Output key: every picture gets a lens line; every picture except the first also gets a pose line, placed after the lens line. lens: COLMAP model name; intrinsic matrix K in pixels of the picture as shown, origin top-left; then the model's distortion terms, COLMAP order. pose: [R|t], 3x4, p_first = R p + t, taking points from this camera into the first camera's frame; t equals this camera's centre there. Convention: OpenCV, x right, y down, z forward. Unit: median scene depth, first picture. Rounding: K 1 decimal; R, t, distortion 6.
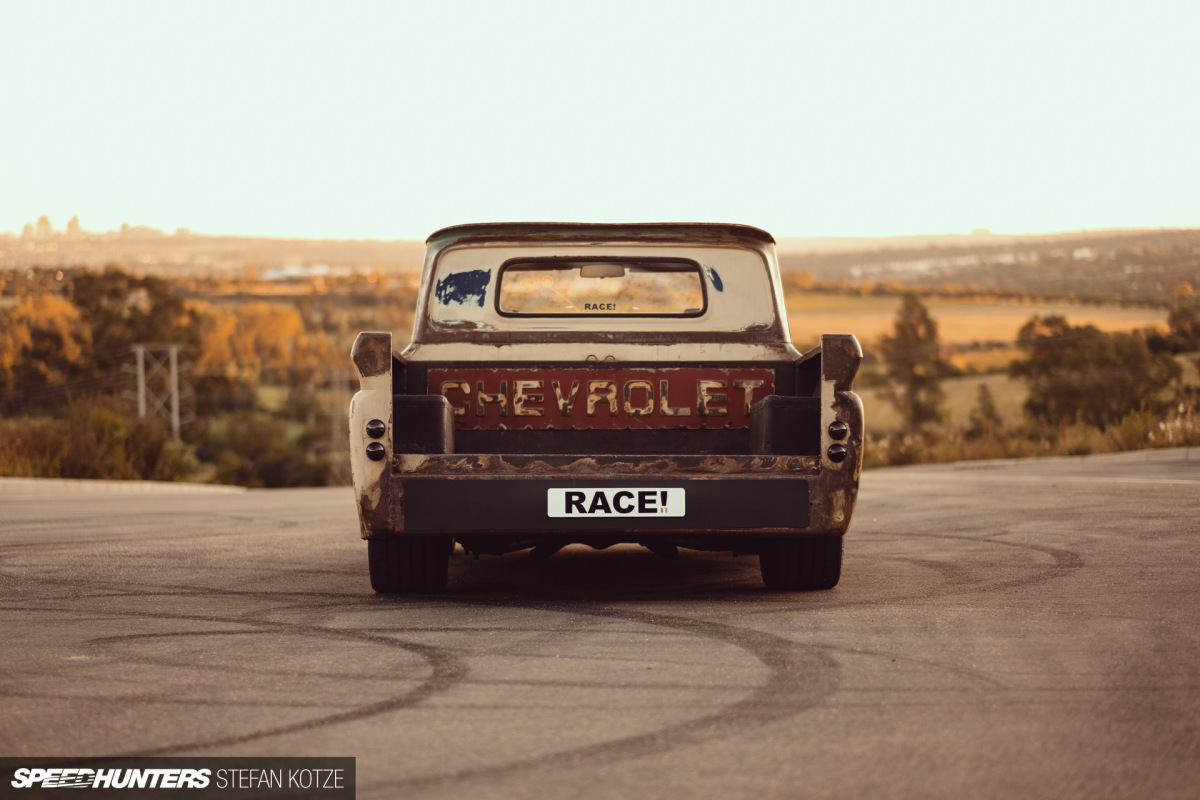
lens RADIAL K [[2981.9, 0, 600.4], [0, 2981.9, 399.3], [0, 0, 1]] dist [0.079982, 0.000000]
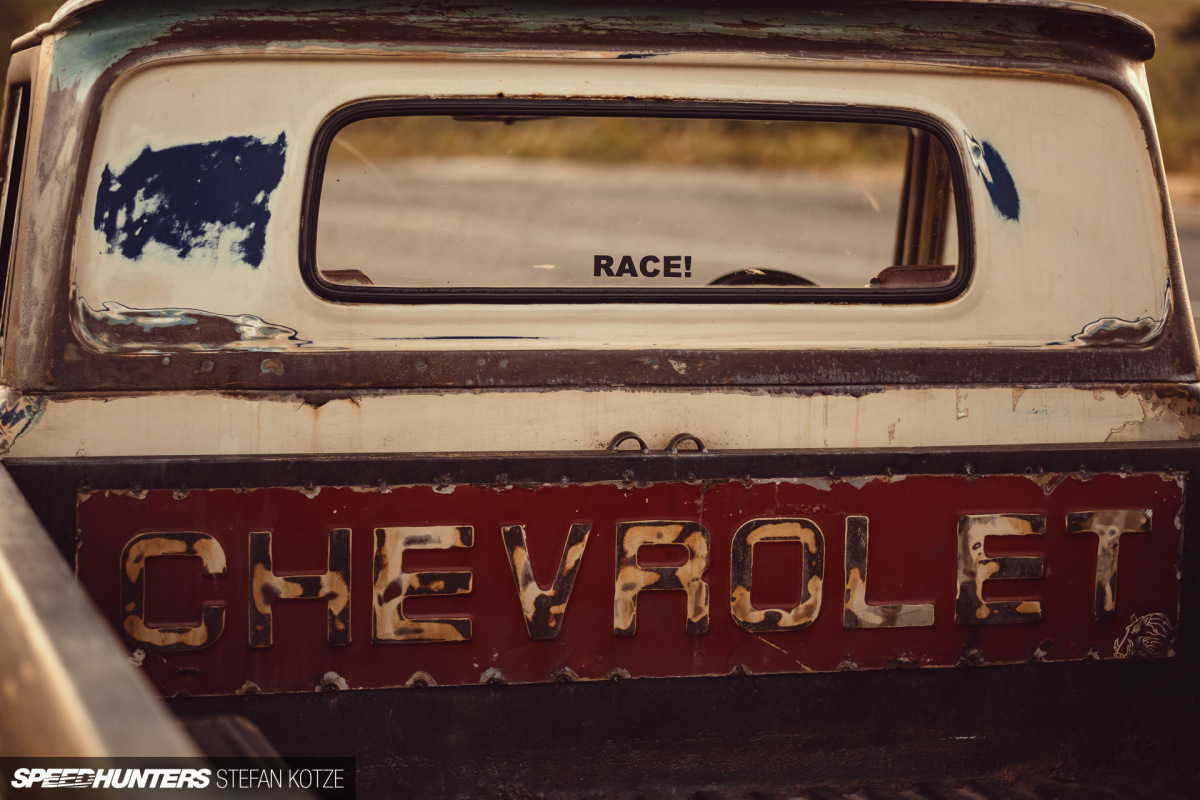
lens RADIAL K [[2981.9, 0, 598.3], [0, 2981.9, 401.5], [0, 0, 1]] dist [0.079982, 0.000000]
pose [[0.966598, -0.006035, 0.256228, -0.082435], [-0.025516, 0.992490, 0.119632, -0.053738], [-0.255026, -0.122174, 0.959185, 0.711928]]
